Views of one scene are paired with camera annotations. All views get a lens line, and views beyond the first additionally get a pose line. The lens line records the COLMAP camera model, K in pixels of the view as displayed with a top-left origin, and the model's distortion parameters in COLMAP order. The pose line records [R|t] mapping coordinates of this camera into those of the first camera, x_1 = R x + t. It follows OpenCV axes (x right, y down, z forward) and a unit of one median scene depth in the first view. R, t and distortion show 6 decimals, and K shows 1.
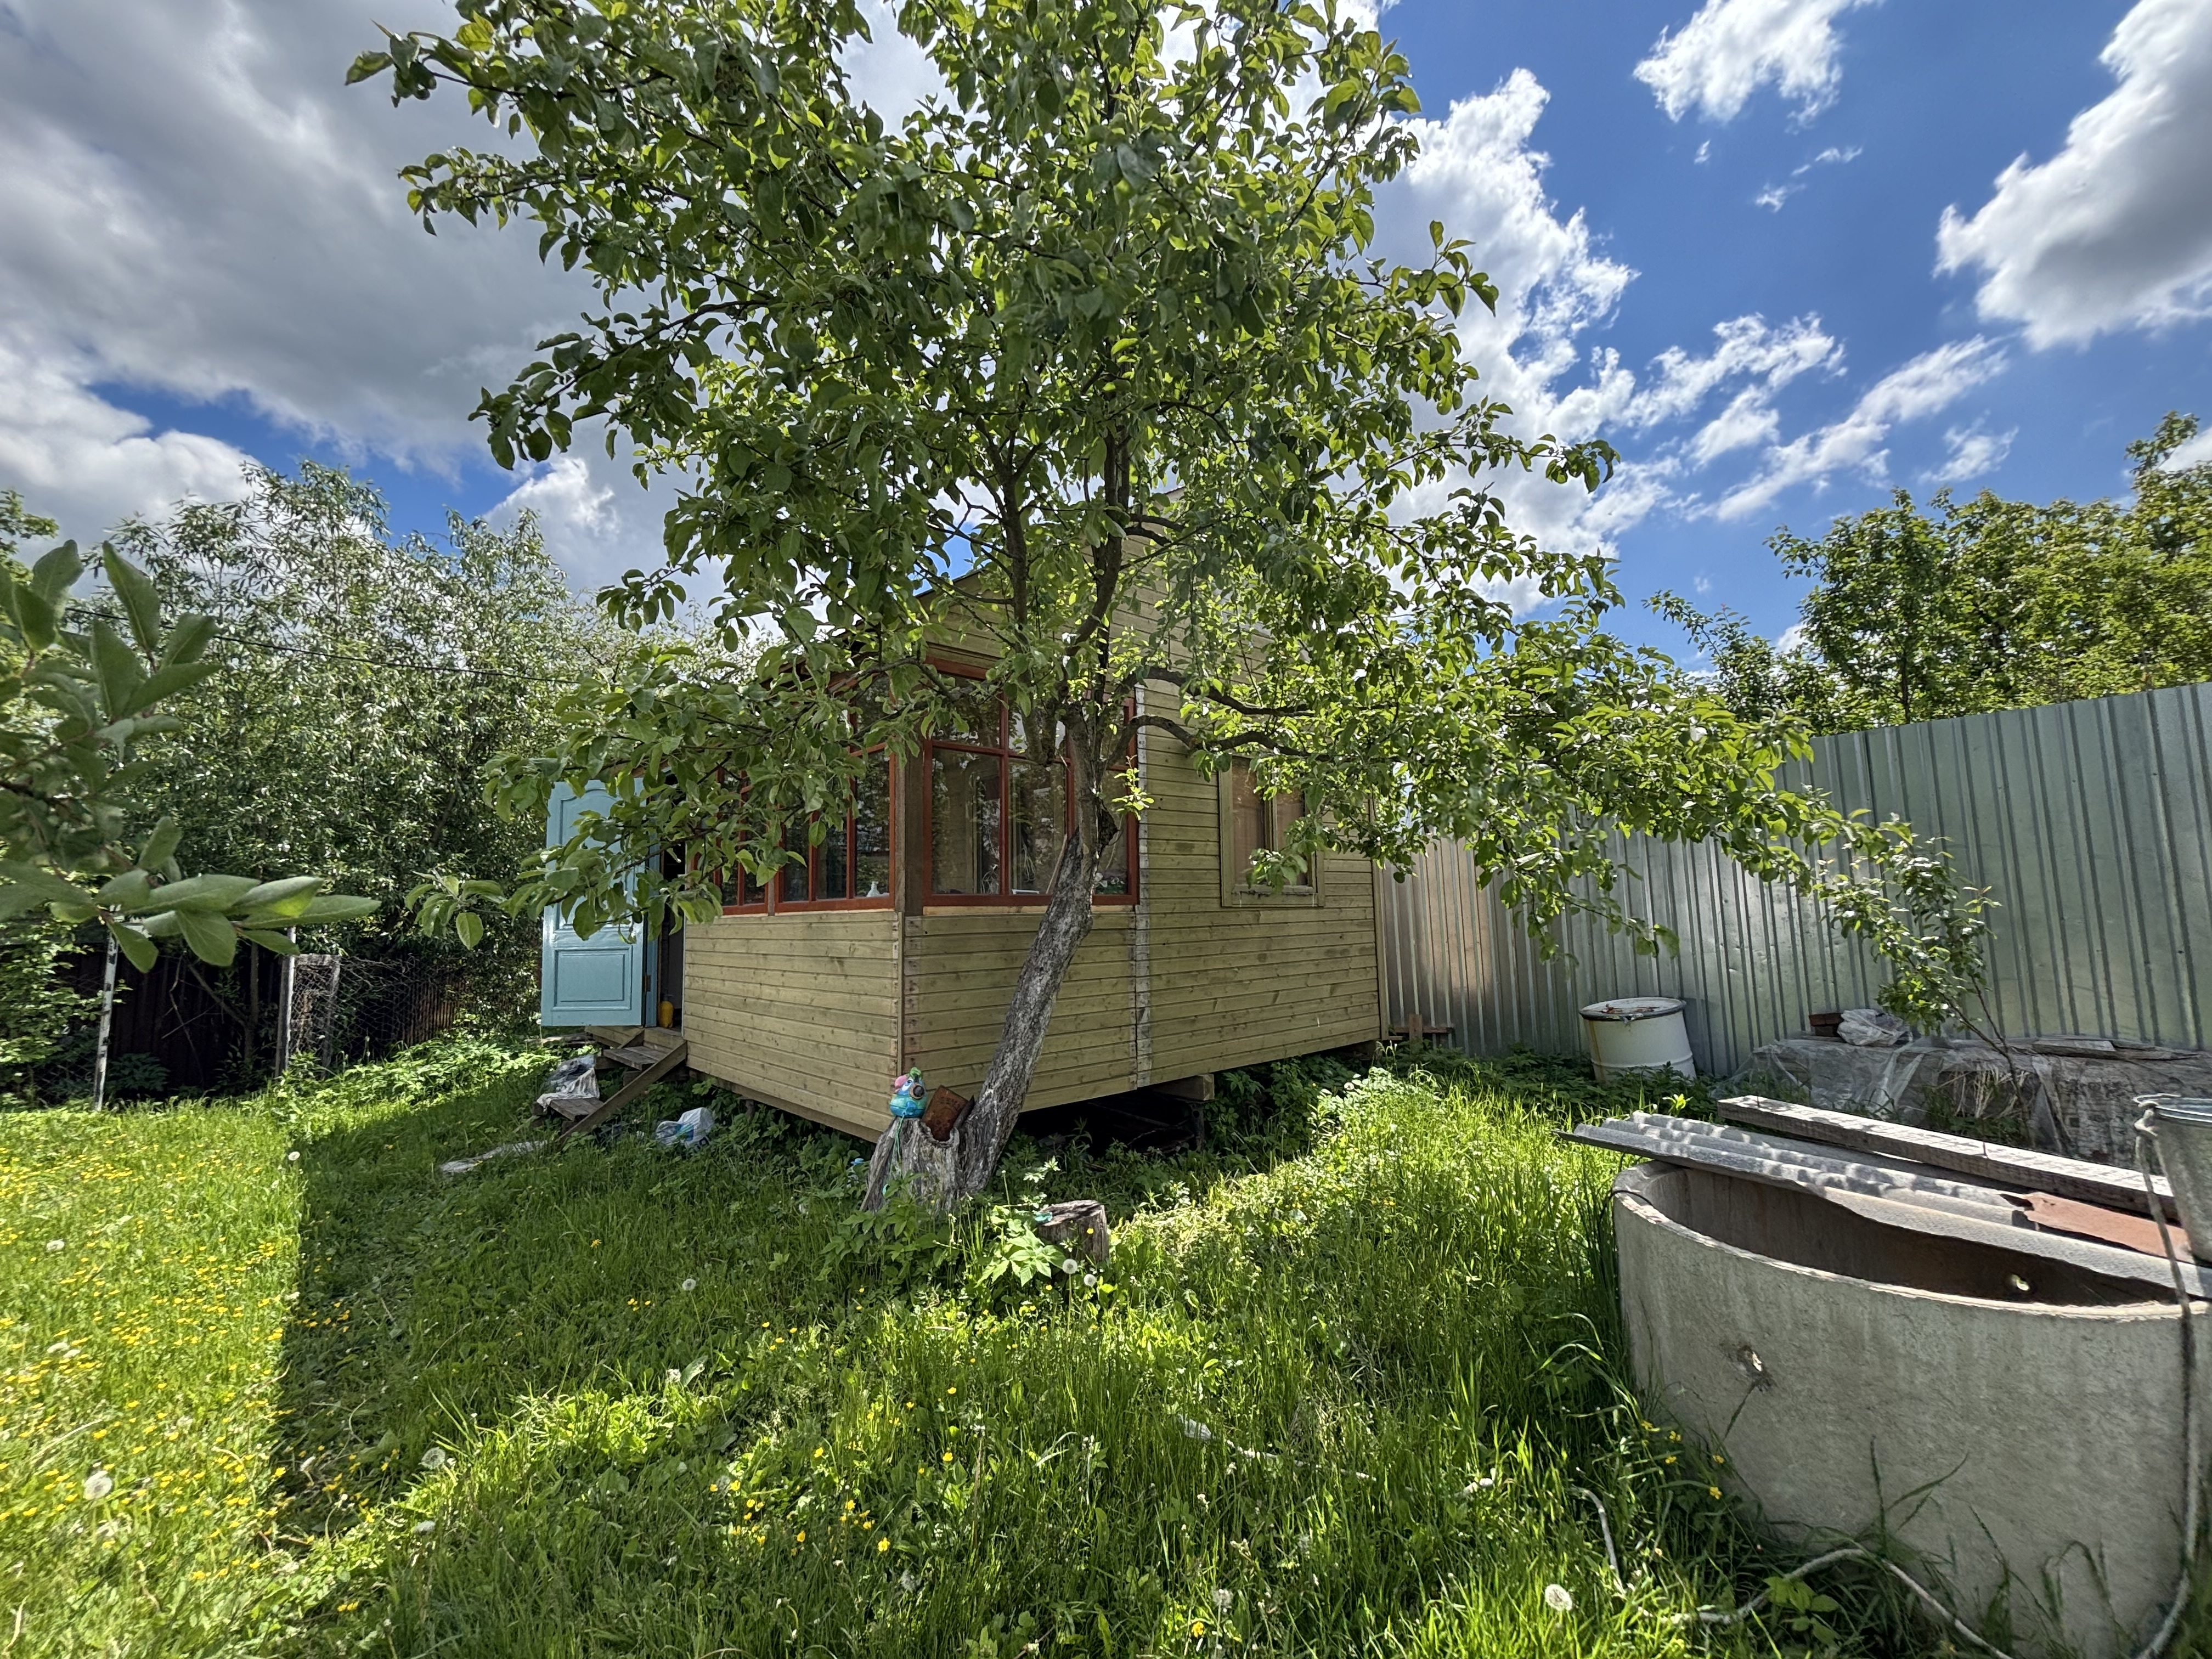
lens RADIAL K [[885.3, 0, 1098.5], [0, 885.3, 830.6], [0, 0, 1]] dist [0.002140, -0.001717]
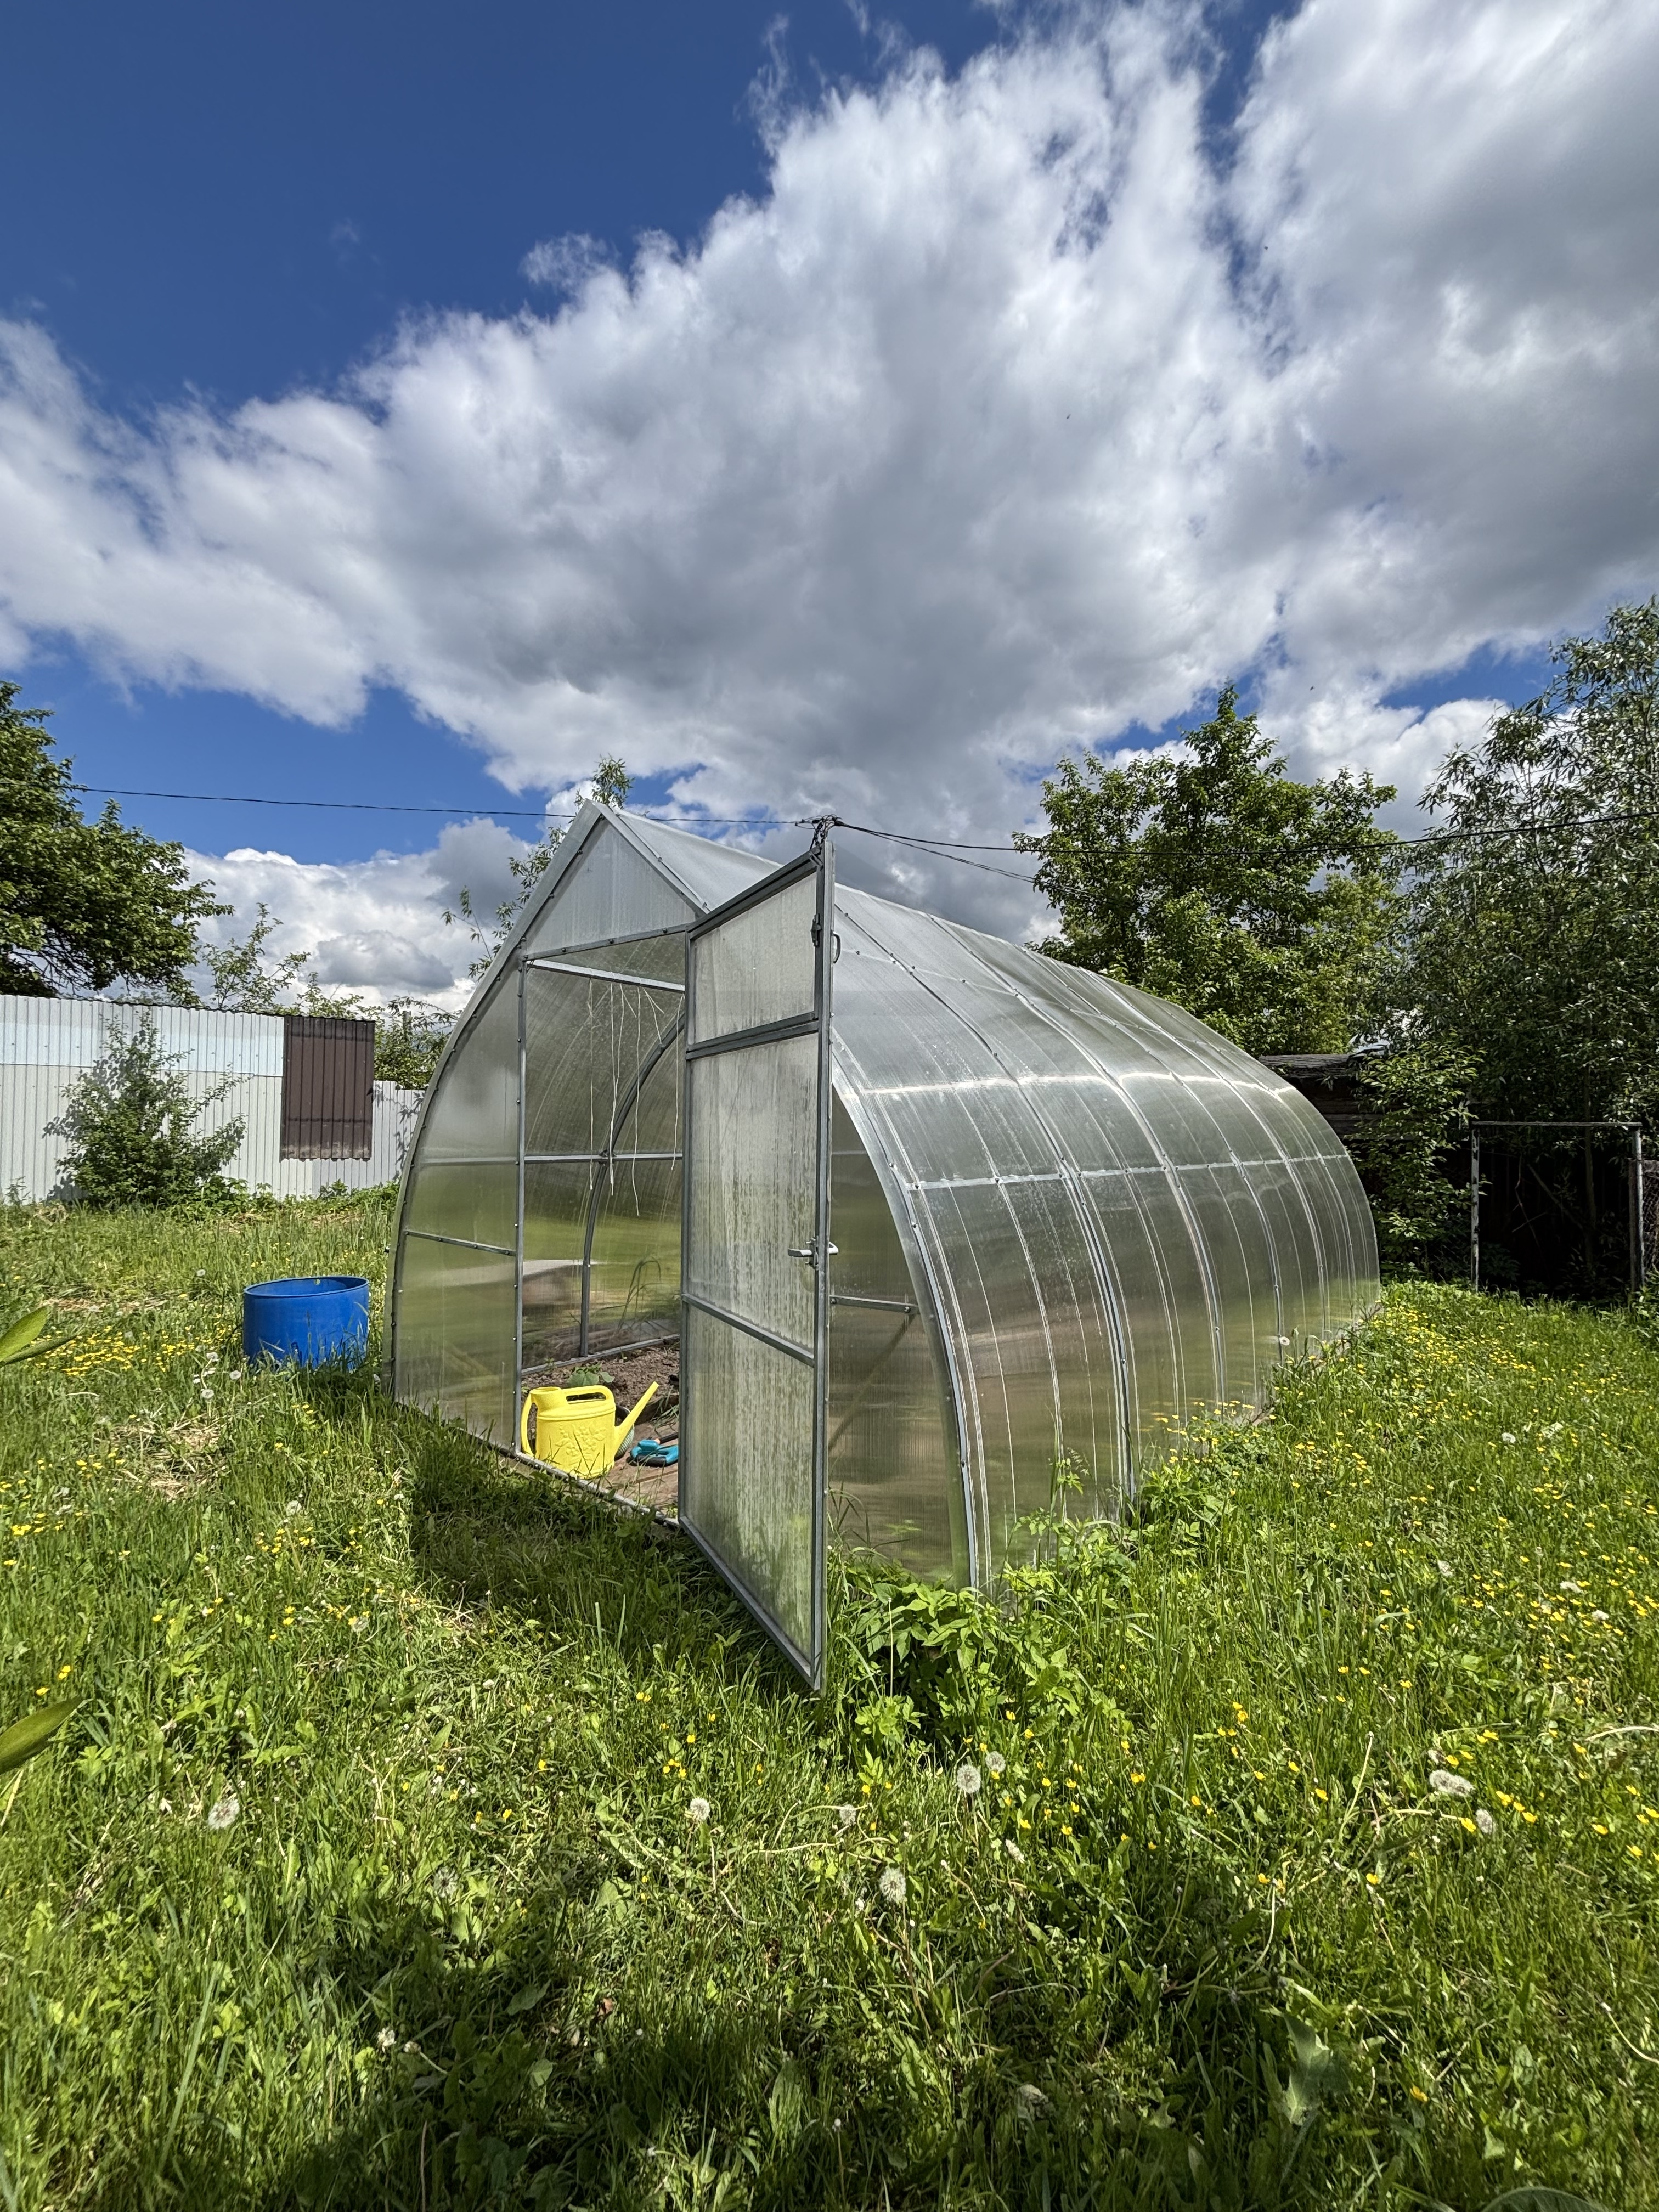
lens RADIAL K [[885.3, 0, 833.6], [0, 885.3, 1117.7], [0, 0, 1]] dist [0.002140, -0.001717]
pose [[0.145562, 0.007520, -0.989321, -0.156504], [0.081588, 0.996474, 0.019579, 0.013721], [0.985979, -0.083567, 0.144435, 0.070773]]
